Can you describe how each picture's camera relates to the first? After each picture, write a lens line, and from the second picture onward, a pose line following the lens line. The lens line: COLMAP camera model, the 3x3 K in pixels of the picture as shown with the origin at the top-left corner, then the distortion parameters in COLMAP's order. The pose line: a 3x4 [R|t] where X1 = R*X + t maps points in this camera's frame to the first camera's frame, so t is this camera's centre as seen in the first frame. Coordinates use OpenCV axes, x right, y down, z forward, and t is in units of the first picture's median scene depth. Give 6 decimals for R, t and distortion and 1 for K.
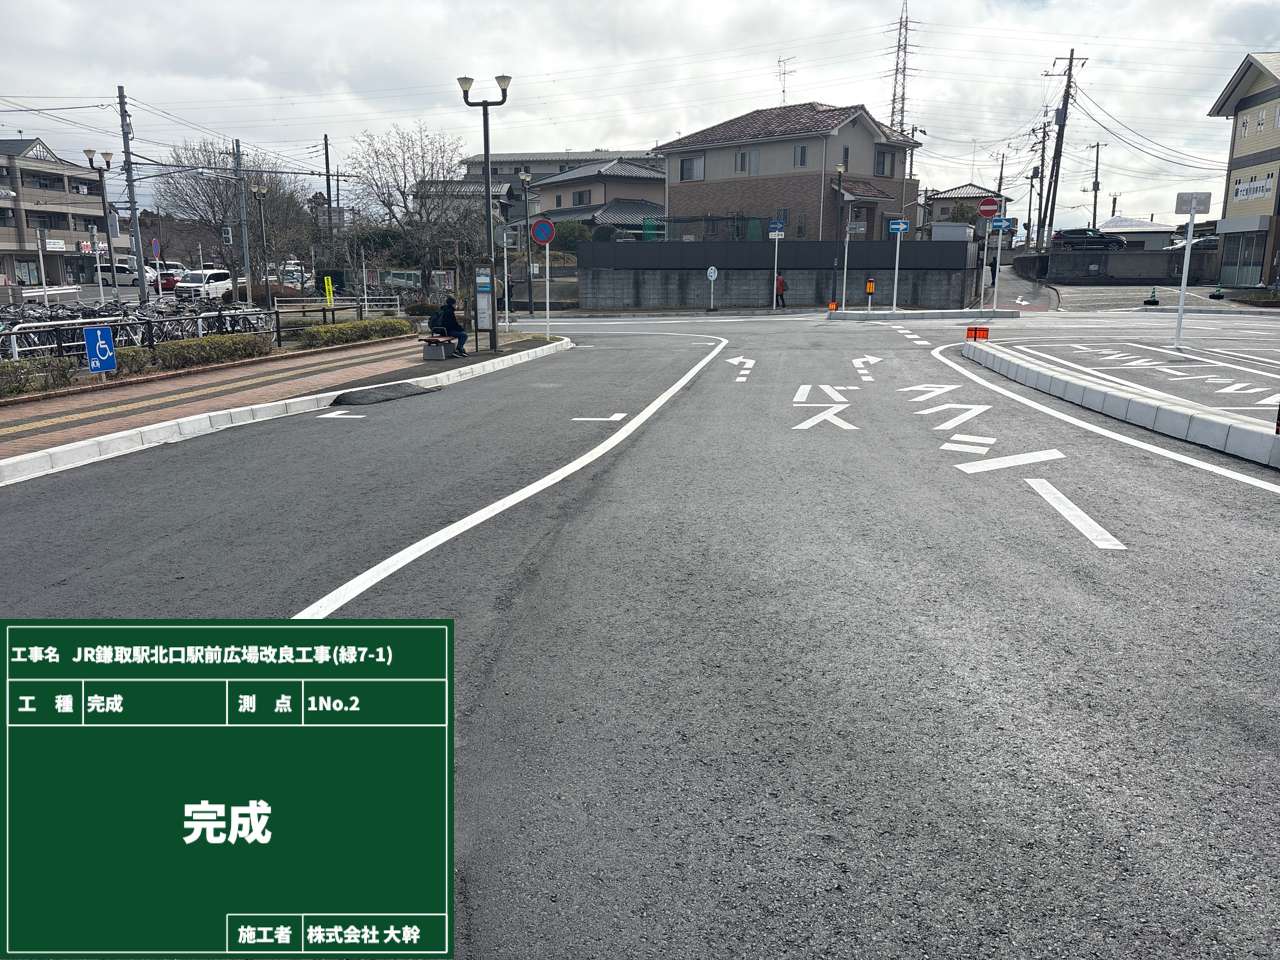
lens RADIAL K [[1032.5, 0, 645.0], [0, 1032.5, 481.3], [0, 0, 1]] dist [0.087831, -0.024439]
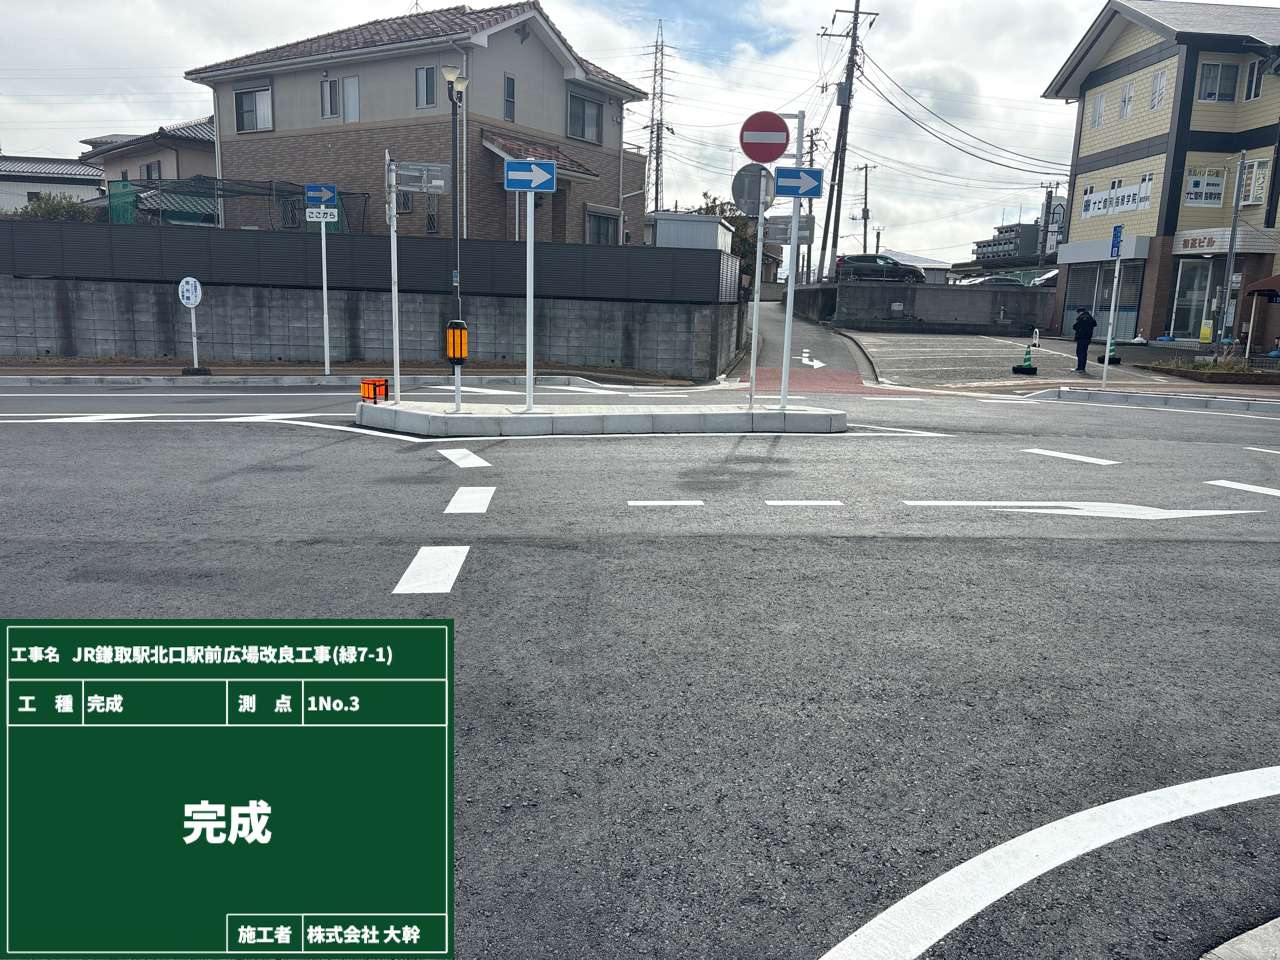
lens RADIAL K [[1032.5, 0, 638.4], [0, 1032.5, 484.3], [0, 0, 1]] dist [0.087831, -0.024439]
pose [[0.978389, -0.011180, 0.206472, 0.134276], [0.016013, 0.999635, -0.021748, -0.085481], [-0.206154, 0.024584, 0.978211, 0.422411]]
